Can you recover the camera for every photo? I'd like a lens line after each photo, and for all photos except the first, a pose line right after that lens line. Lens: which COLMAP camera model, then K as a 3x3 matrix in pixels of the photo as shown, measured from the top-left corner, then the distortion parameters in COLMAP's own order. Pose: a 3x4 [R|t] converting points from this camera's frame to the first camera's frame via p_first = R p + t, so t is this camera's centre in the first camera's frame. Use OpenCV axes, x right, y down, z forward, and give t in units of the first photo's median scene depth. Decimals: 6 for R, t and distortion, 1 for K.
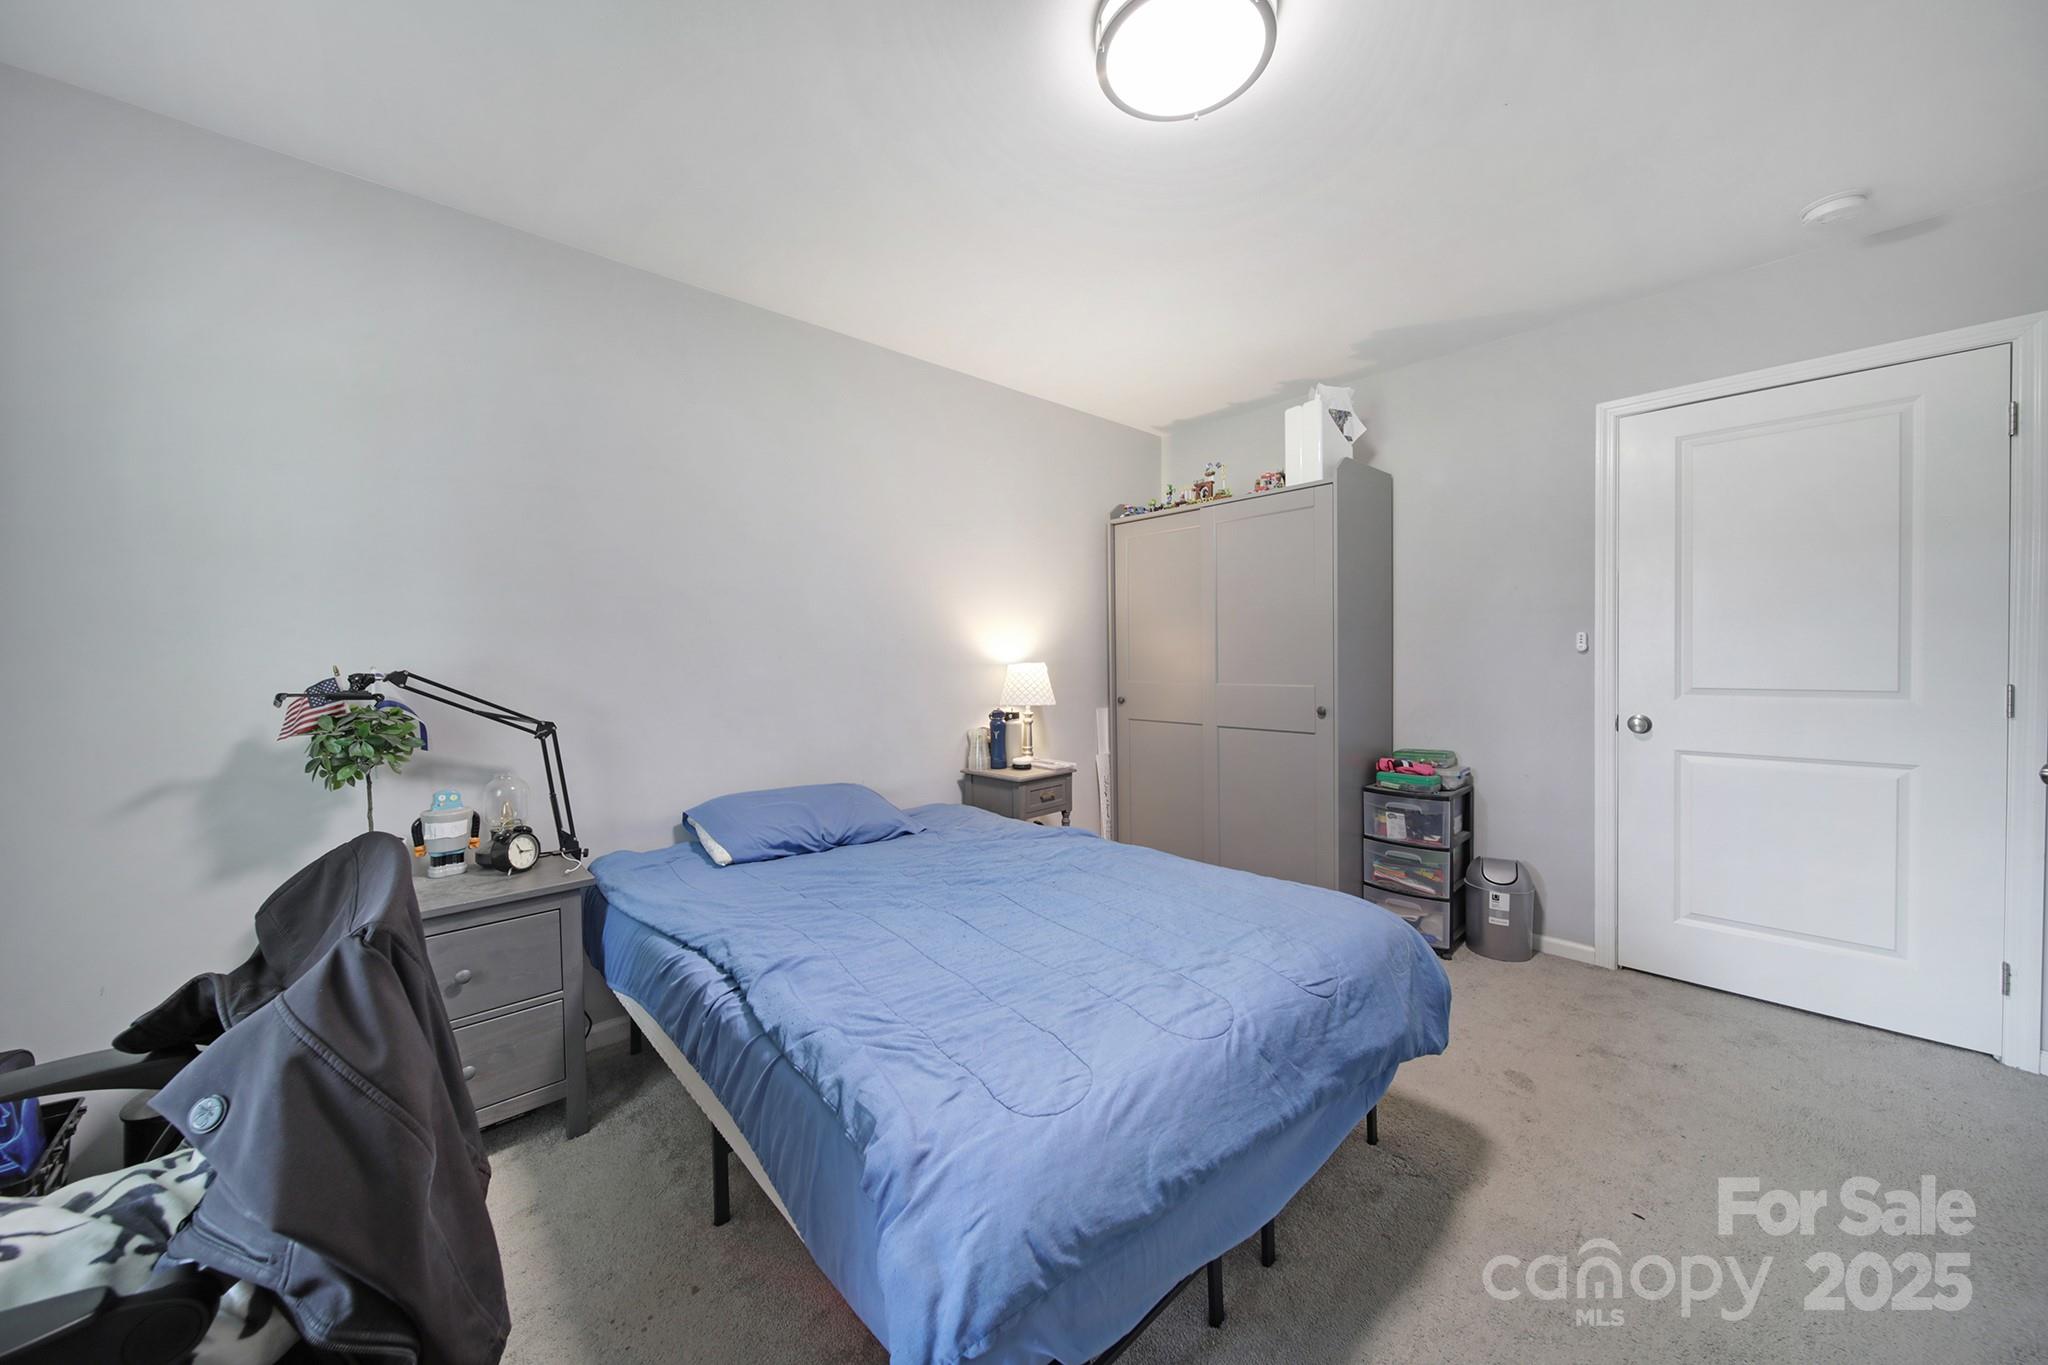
lens RADIAL K [[717.0, 0, 1024.0], [0, 717.0, 682.5], [0, 0, 1]] dist [-0.001040, -0.000096]
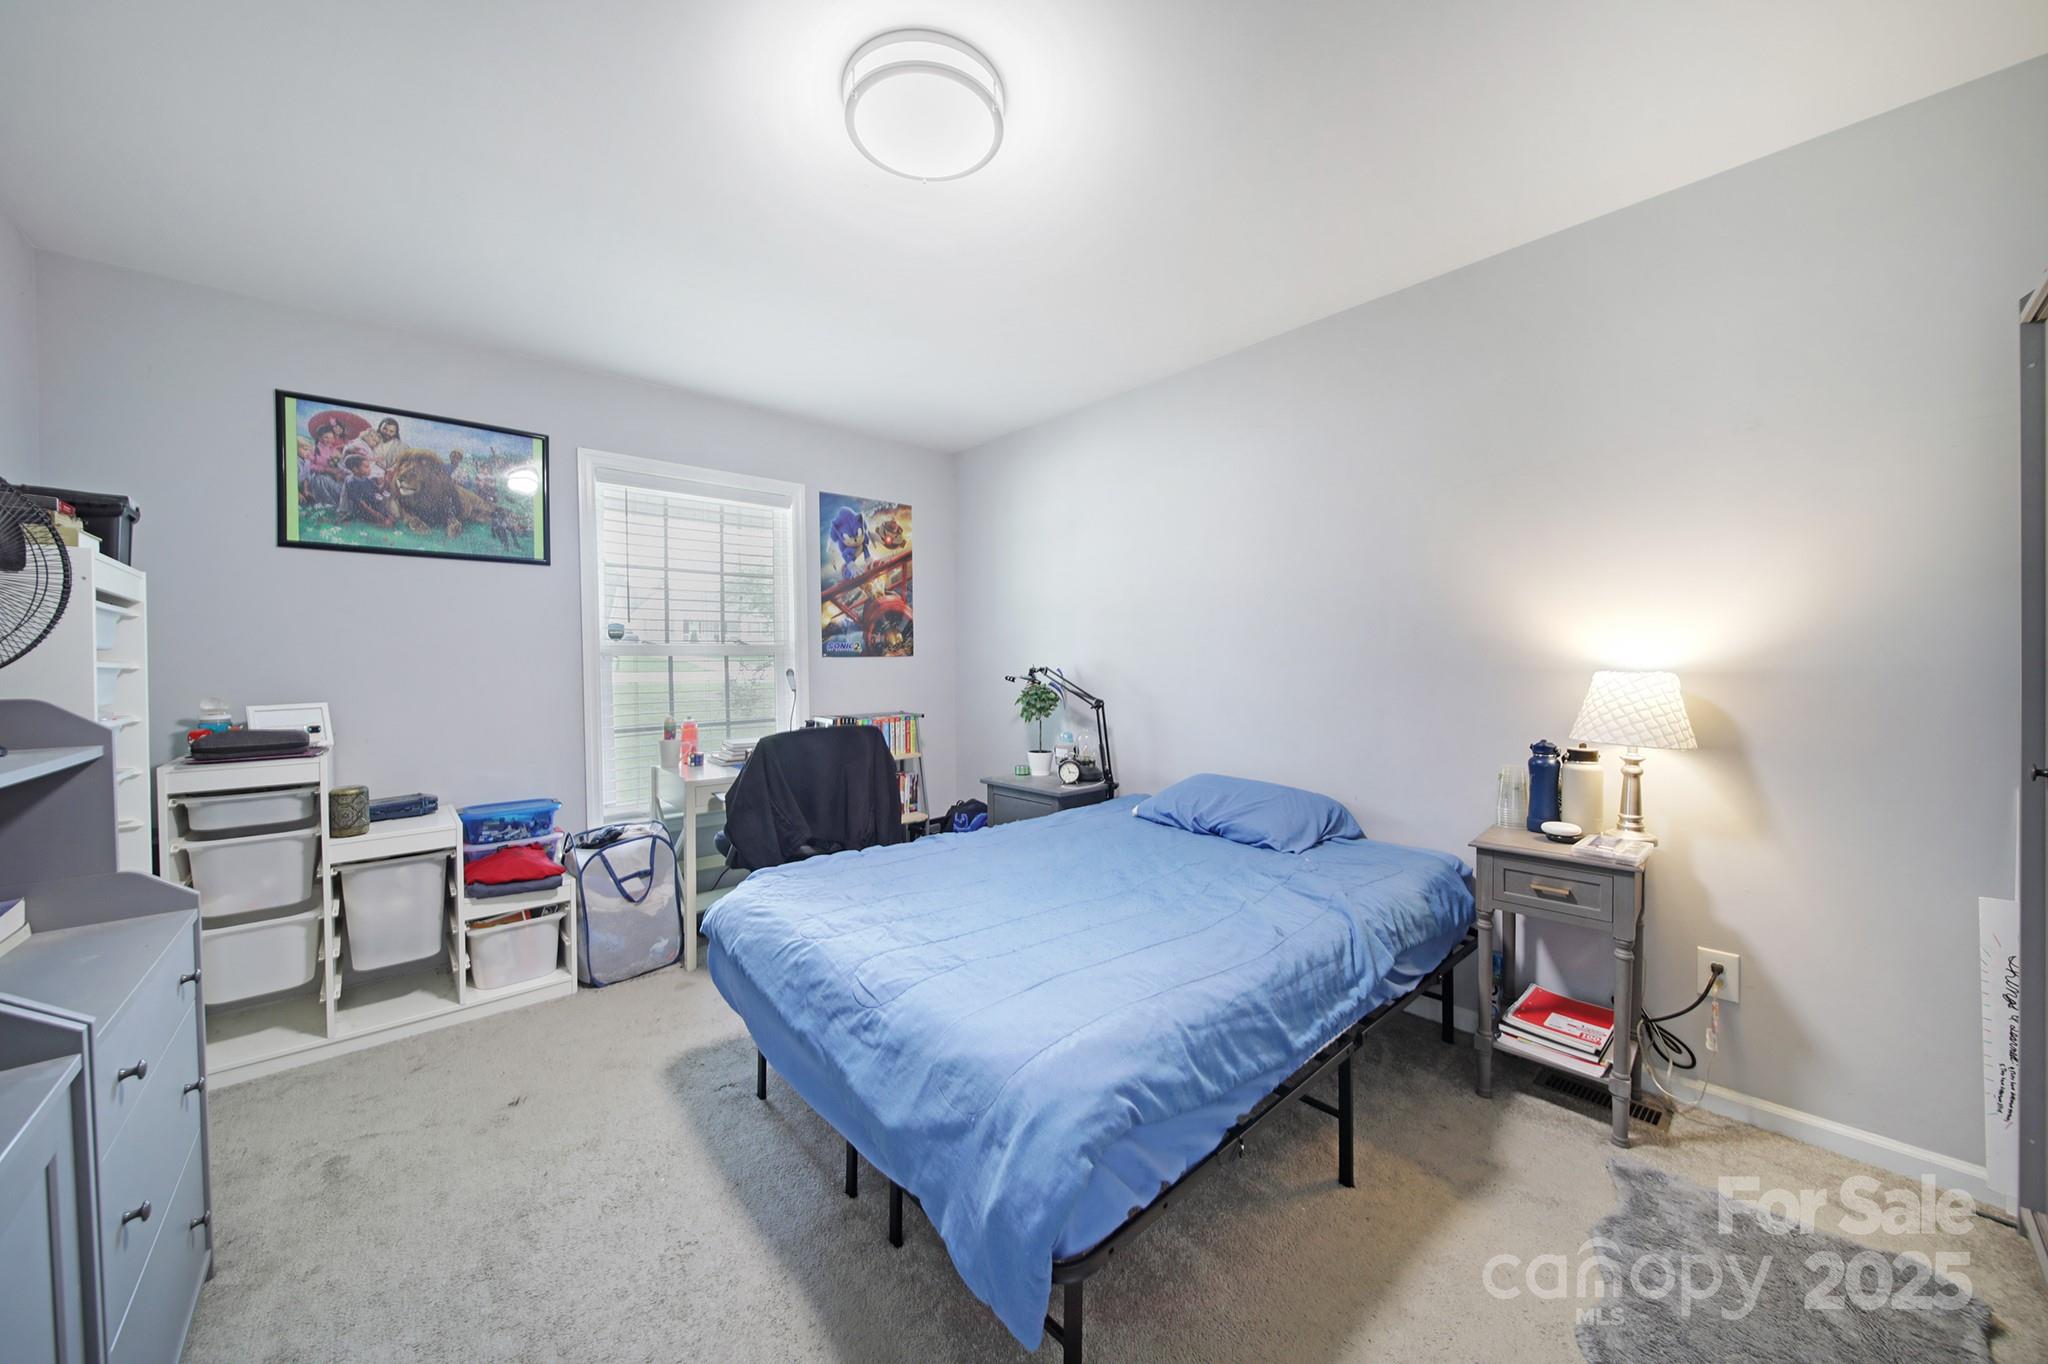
lens RADIAL K [[717.0, 0, 1024.0], [0, 717.0, 682.0], [0, 0, 1]] dist [-0.001040, -0.000096]
pose [[-0.004715, 0.037069, -0.999302, 0.874848], [-0.029282, 0.998879, 0.037192, -0.038020], [0.999560, 0.029437, -0.003625, 0.752266]]
